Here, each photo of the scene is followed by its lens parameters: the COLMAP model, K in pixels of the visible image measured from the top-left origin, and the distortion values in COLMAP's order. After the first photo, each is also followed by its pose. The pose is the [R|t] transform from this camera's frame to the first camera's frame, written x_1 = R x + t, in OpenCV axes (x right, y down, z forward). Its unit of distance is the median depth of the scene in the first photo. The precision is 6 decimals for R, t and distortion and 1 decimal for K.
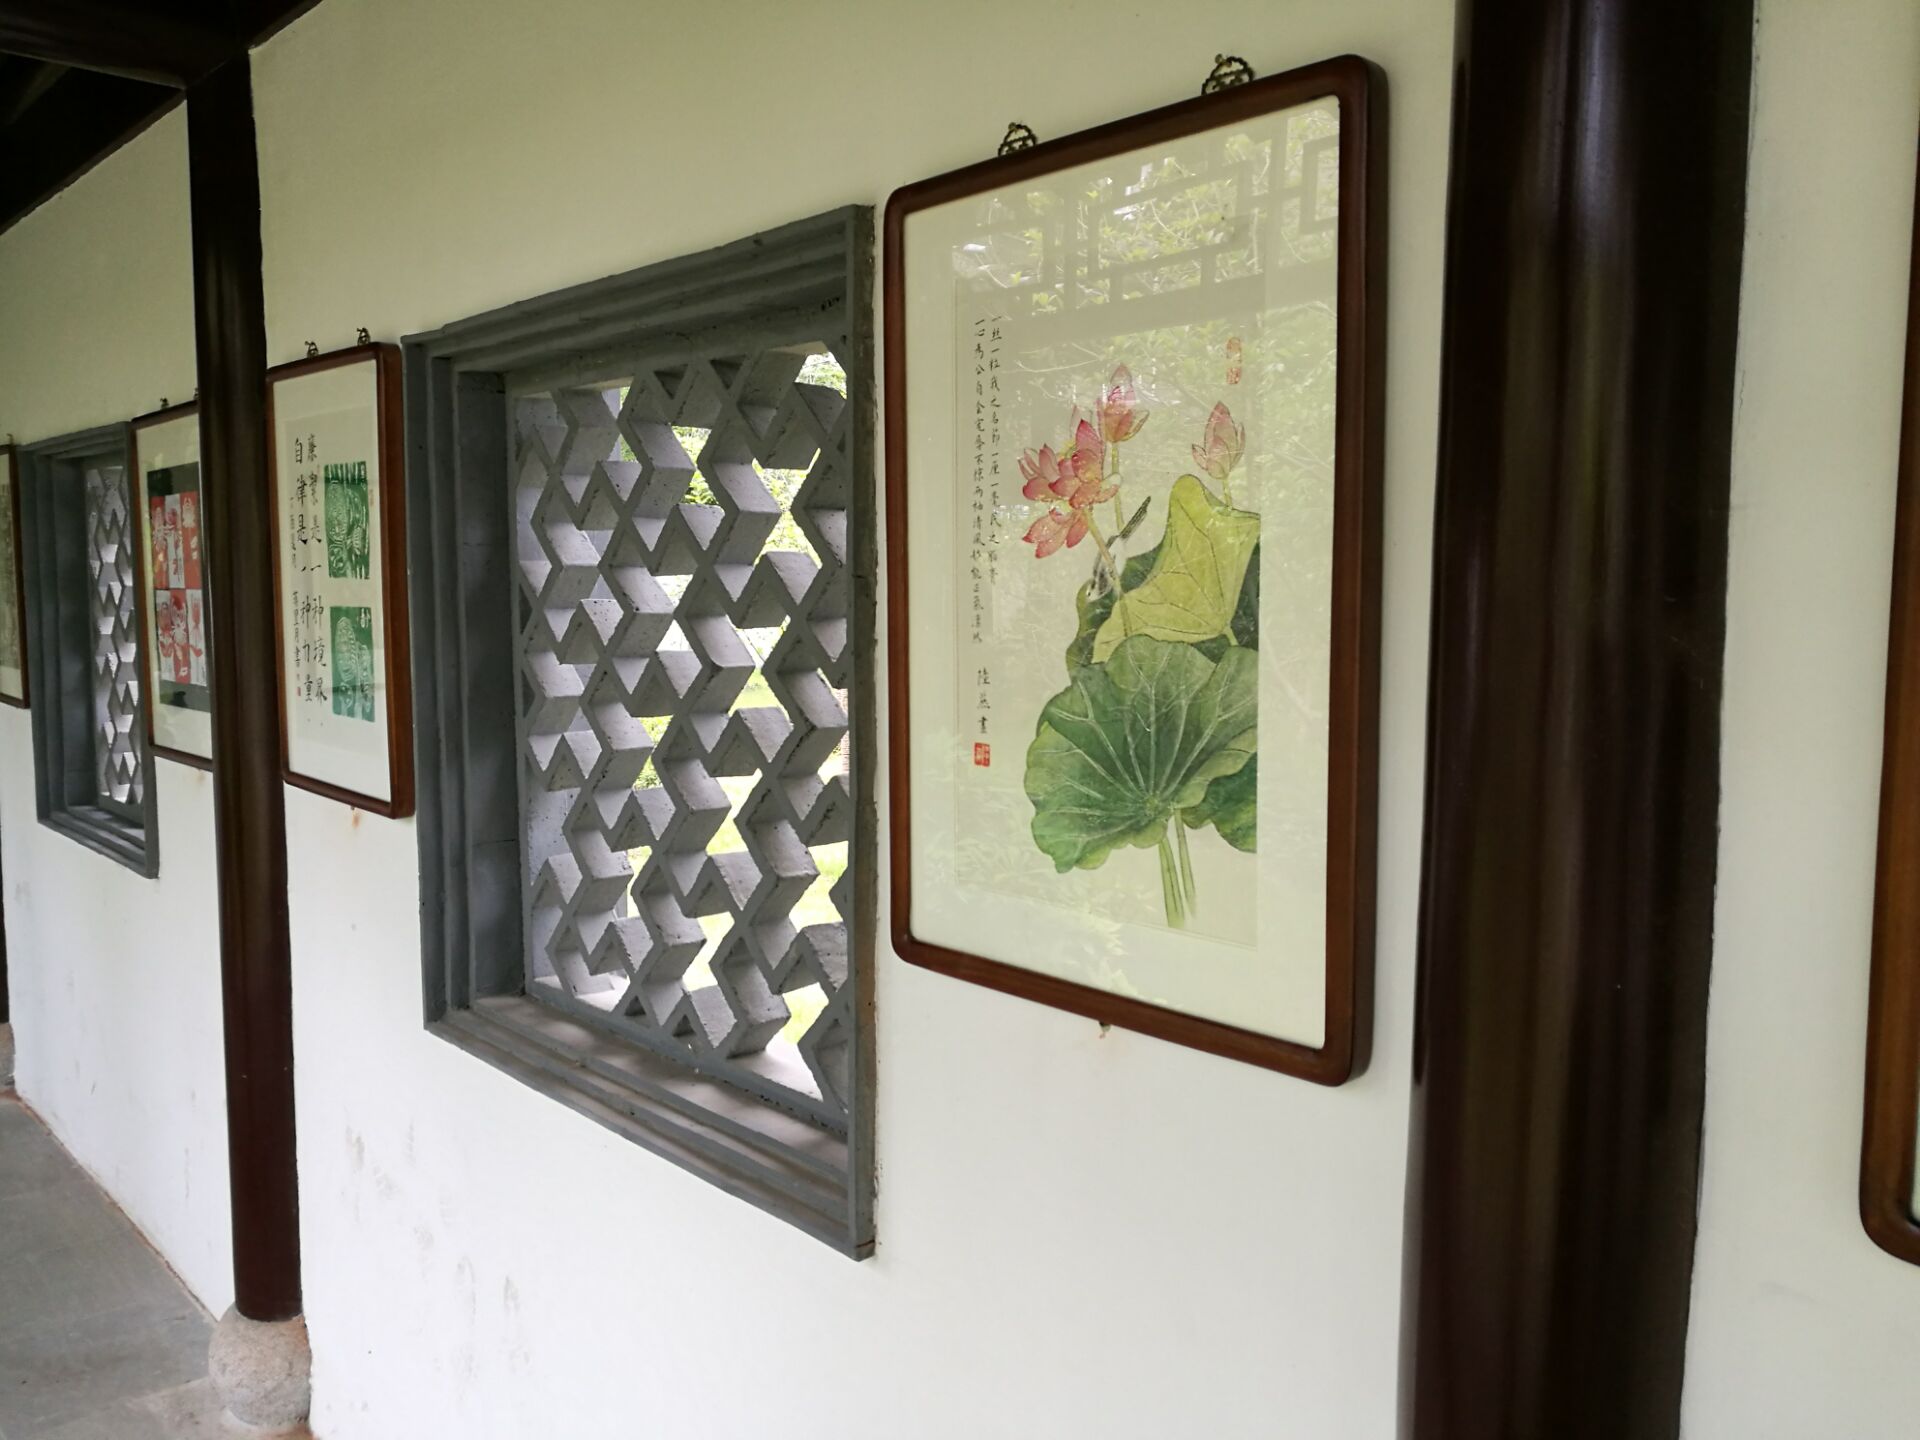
lens RADIAL K [[1506.1, 0, 960.7], [0, 1506.1, 726.7], [0, 0, 1]] dist [0.004526, -0.013498]
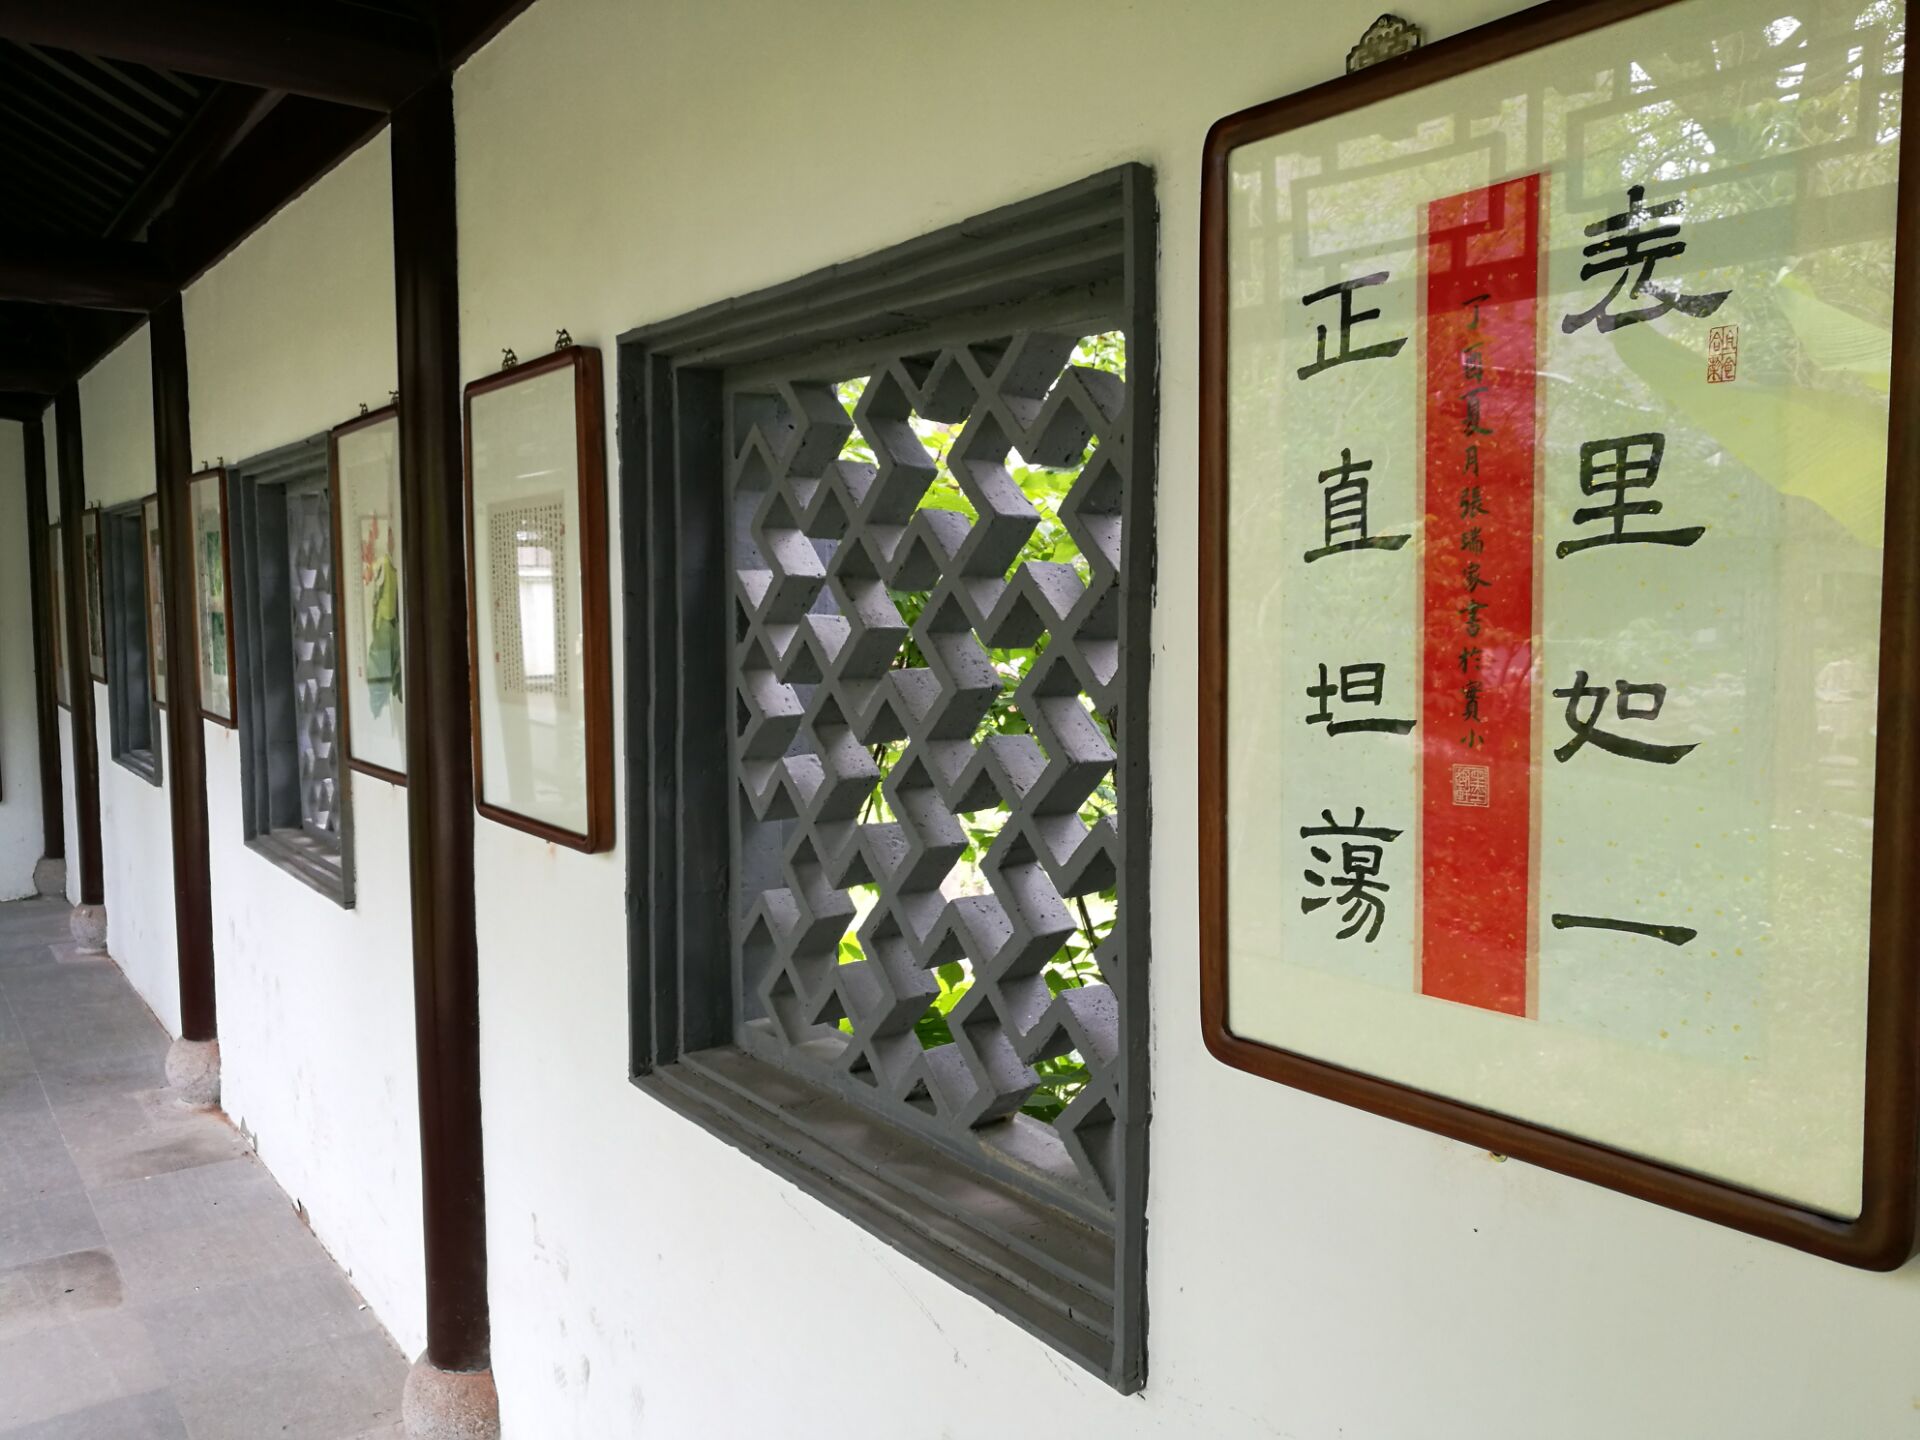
lens RADIAL K [[1506.1, 0, 954.4], [0, 1506.1, 707.2], [0, 0, 1]] dist [0.004526, -0.013498]
pose [[0.993947, 0.003084, -0.109814, -0.062711], [-0.005415, 0.999766, -0.020932, -0.012163], [0.109723, 0.021400, 0.993732, 0.112837]]
